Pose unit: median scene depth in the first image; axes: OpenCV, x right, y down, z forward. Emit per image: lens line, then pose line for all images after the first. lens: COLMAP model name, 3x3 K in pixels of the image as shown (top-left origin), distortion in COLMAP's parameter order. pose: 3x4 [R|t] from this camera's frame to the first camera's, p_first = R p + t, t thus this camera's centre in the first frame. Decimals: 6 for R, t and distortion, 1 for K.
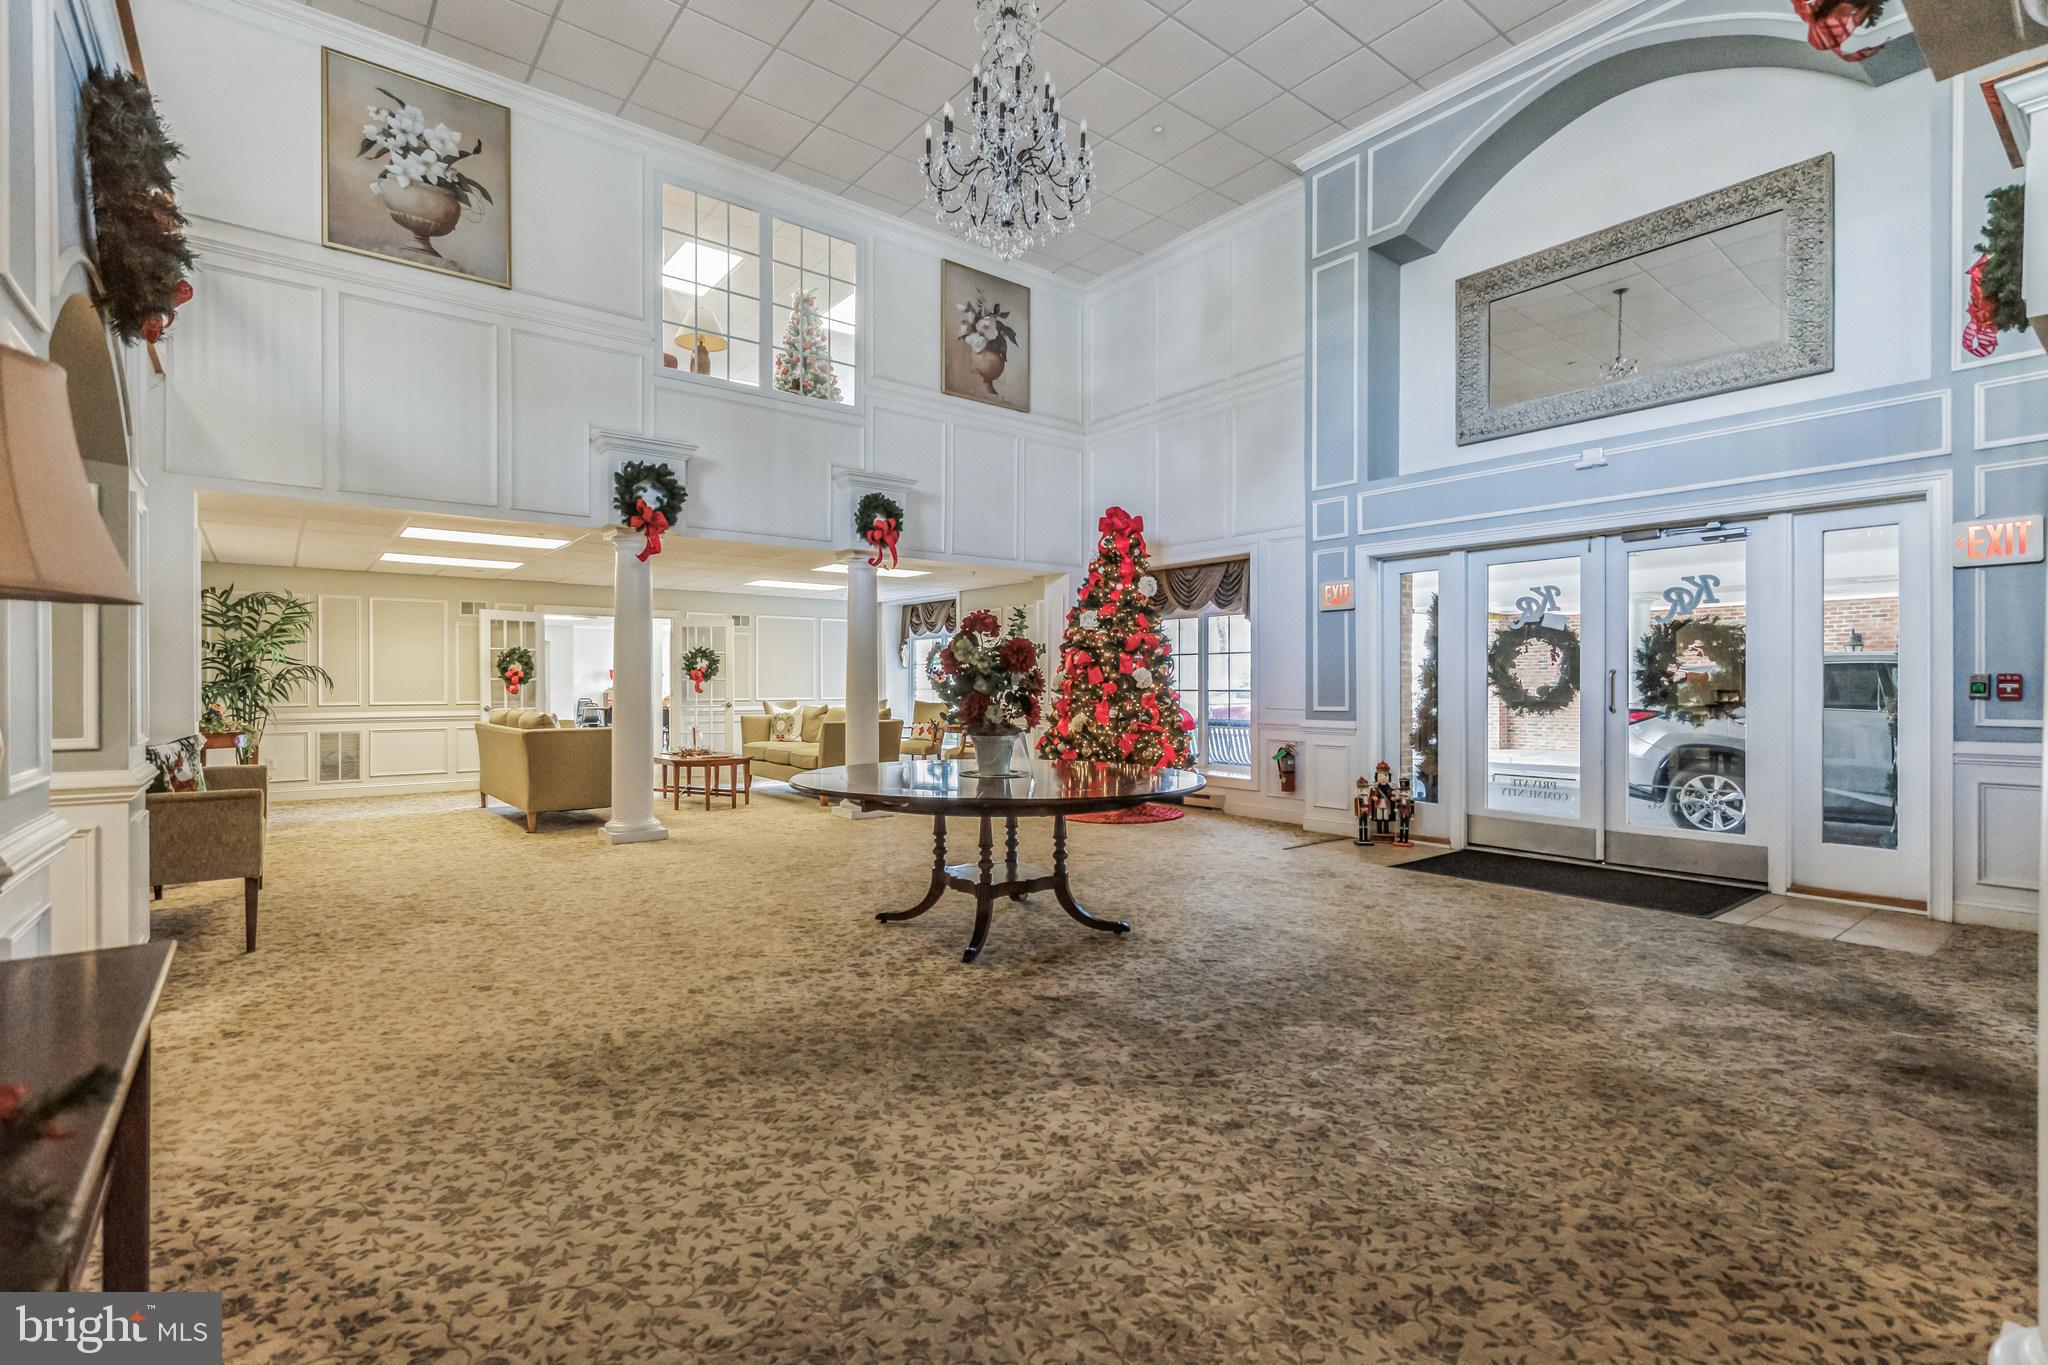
lens RADIAL K [[947.1, 0, 1019.1], [0, 947.1, 689.4], [0, 0, 1]] dist [-0.001710, 0.000832]
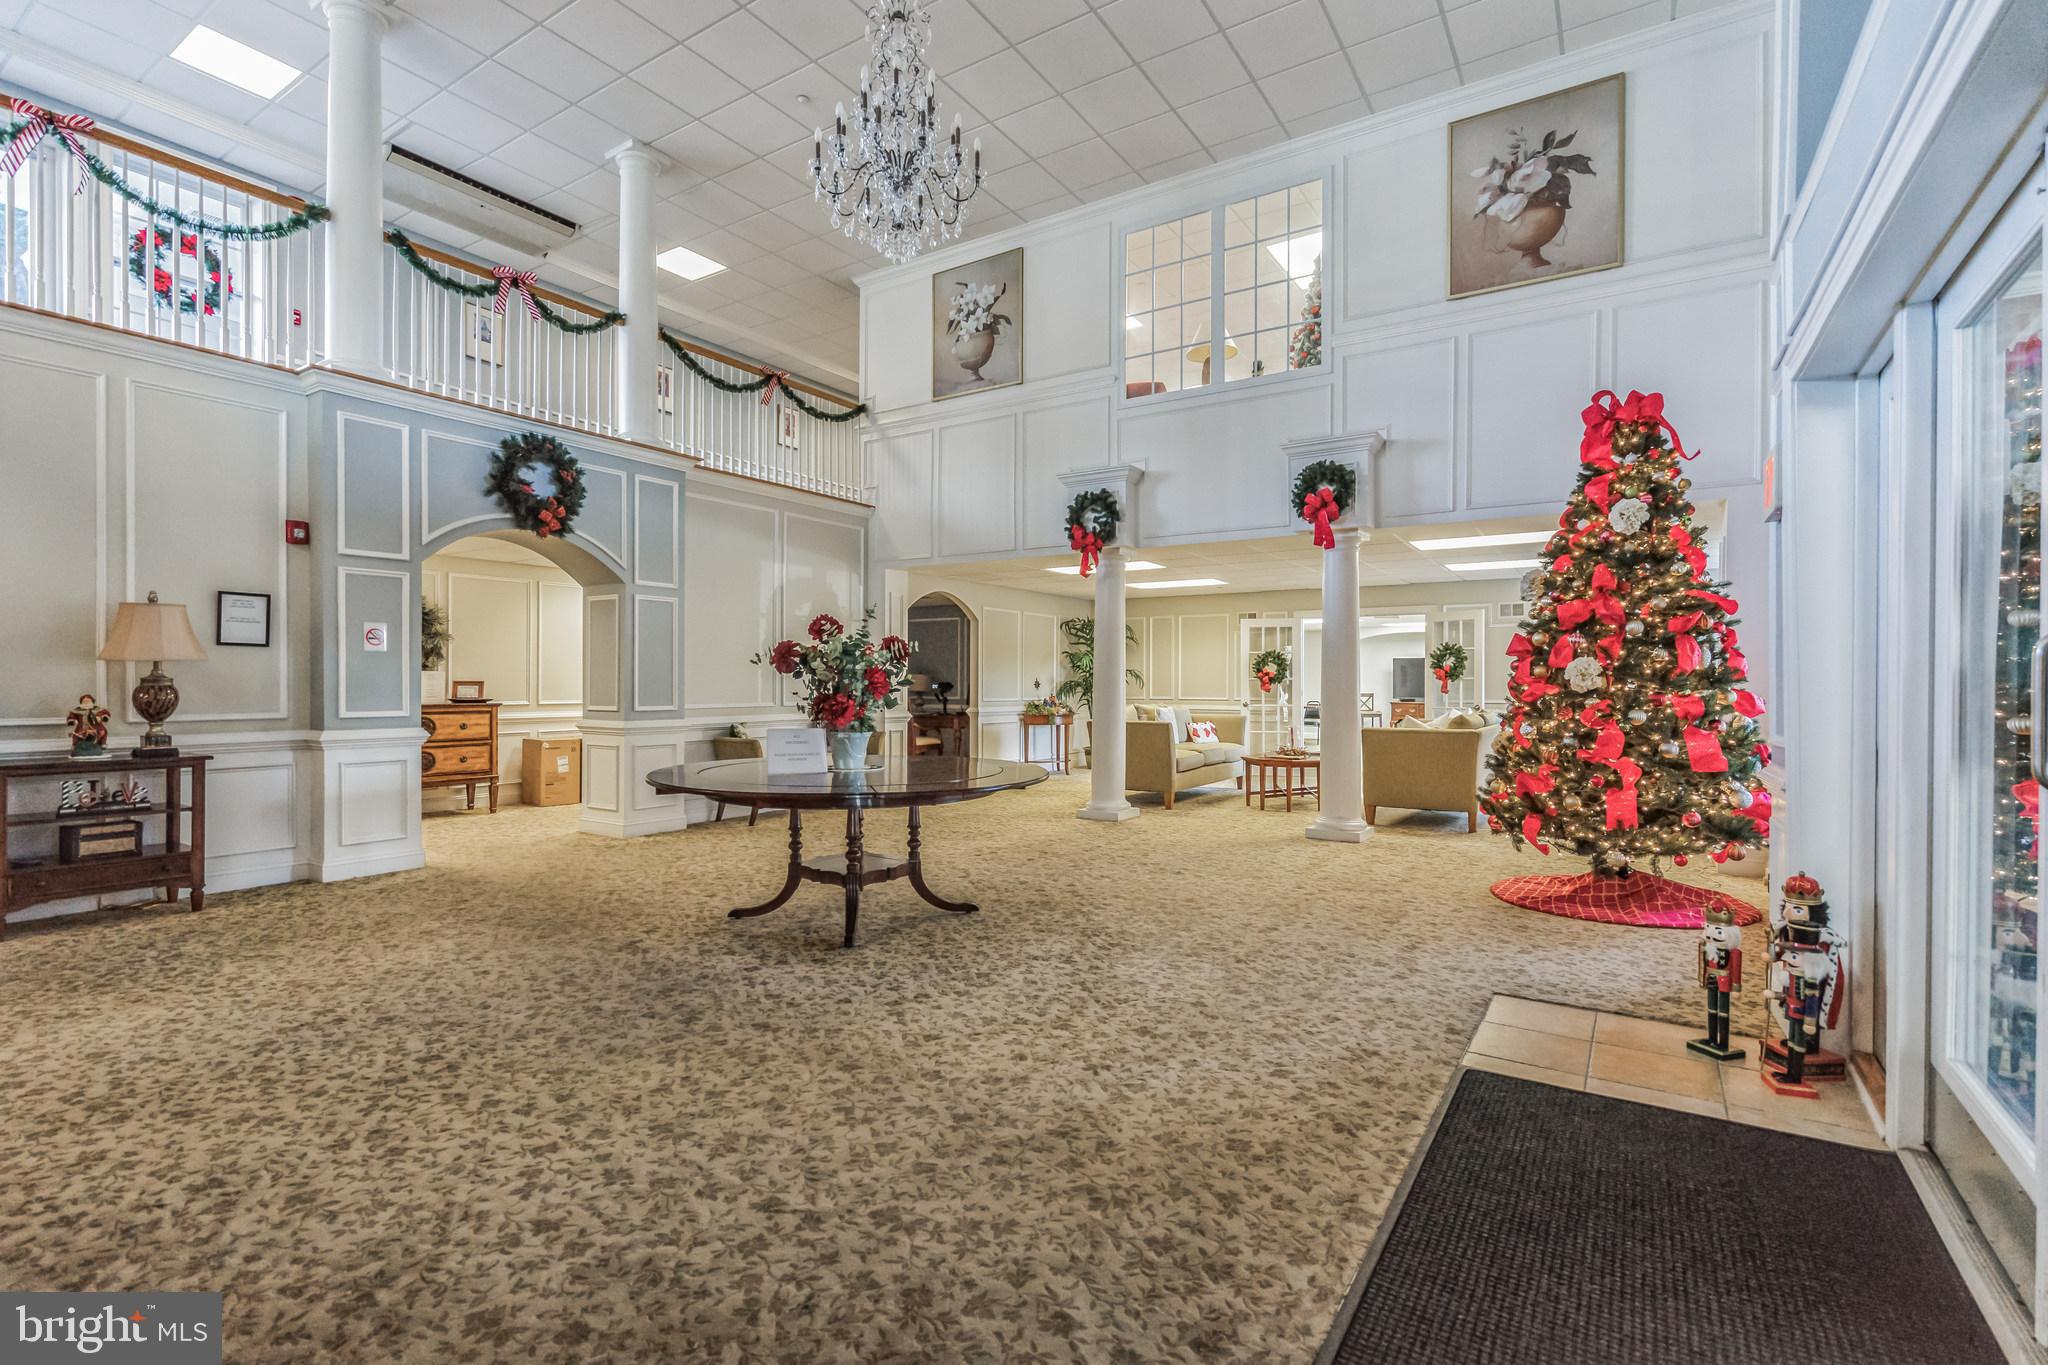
lens RADIAL K [[947.1, 0, 1016.1], [0, 947.1, 689.4], [0, 0, 1]] dist [-0.001710, 0.000832]
pose [[0.312168, 0.007931, -0.949994, 0.571761], [-0.005632, 0.999963, 0.006497, -0.004550], [0.950010, 0.003322, 0.312201, 0.464745]]
